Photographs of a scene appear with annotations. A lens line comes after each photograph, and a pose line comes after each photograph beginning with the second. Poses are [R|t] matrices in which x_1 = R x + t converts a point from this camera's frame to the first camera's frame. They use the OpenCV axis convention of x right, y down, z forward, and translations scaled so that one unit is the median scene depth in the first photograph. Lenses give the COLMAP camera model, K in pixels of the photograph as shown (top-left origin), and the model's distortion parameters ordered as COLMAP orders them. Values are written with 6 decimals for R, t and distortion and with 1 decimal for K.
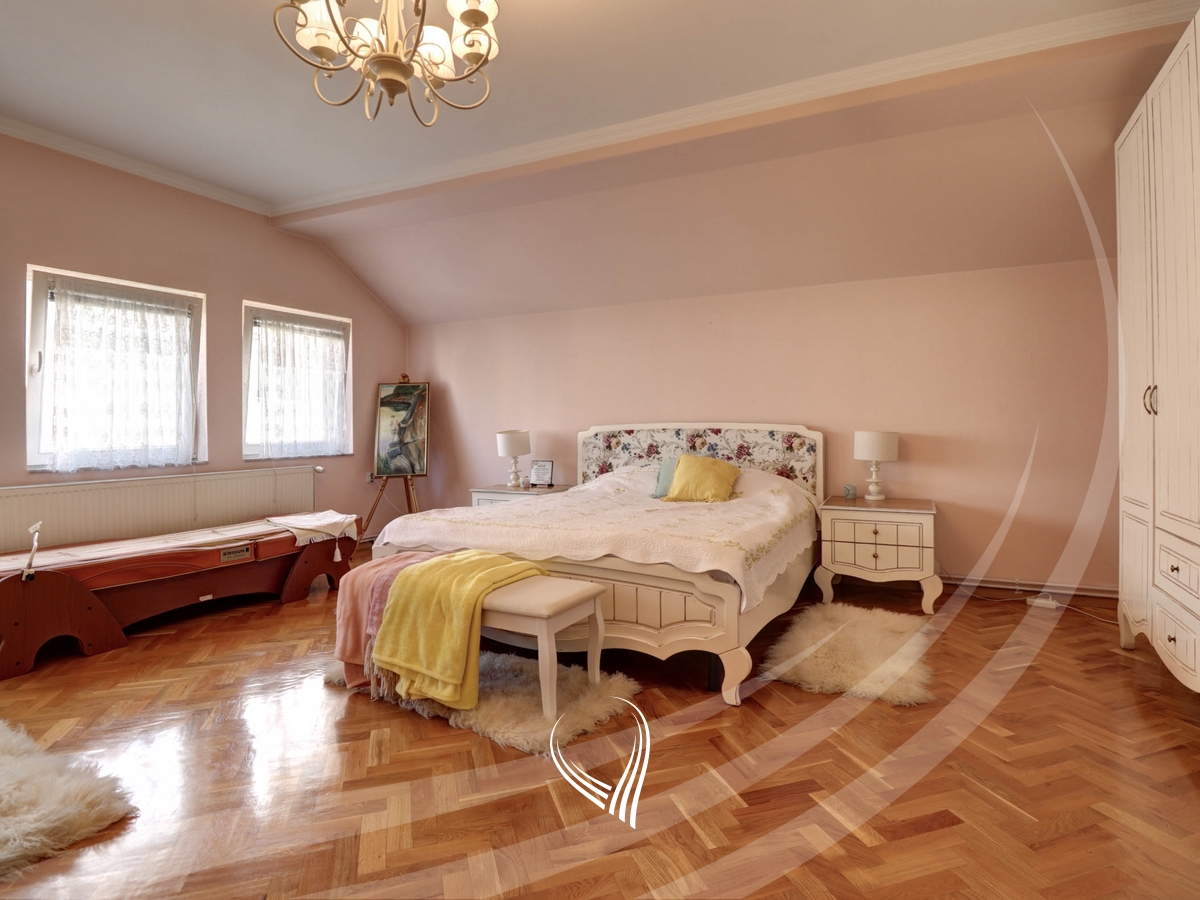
lens RADIAL K [[660.0, 0, 599.5], [0, 660.0, 419.2], [0, 0, 1]] dist [0.038176, -0.000036]
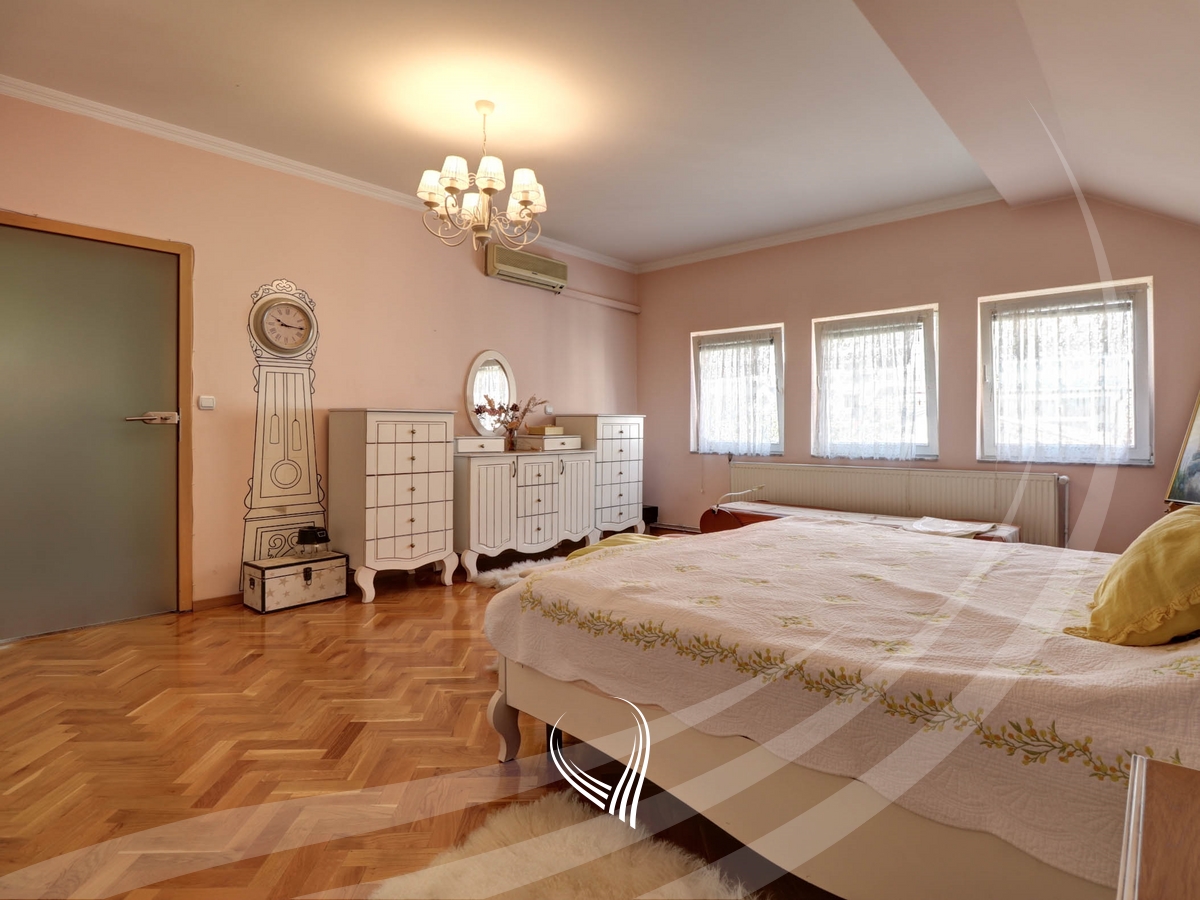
lens RADIAL K [[607.3, 0, 598.7], [0, 607.3, 429.4], [0, 0, 1]] dist [-0.000365, -0.038614]
pose [[-0.271062, -0.004061, -0.962553, 0.496034], [0.001128, 0.999989, -0.004537, 0.019813], [0.962561, -0.002316, -0.271054, 0.740886]]
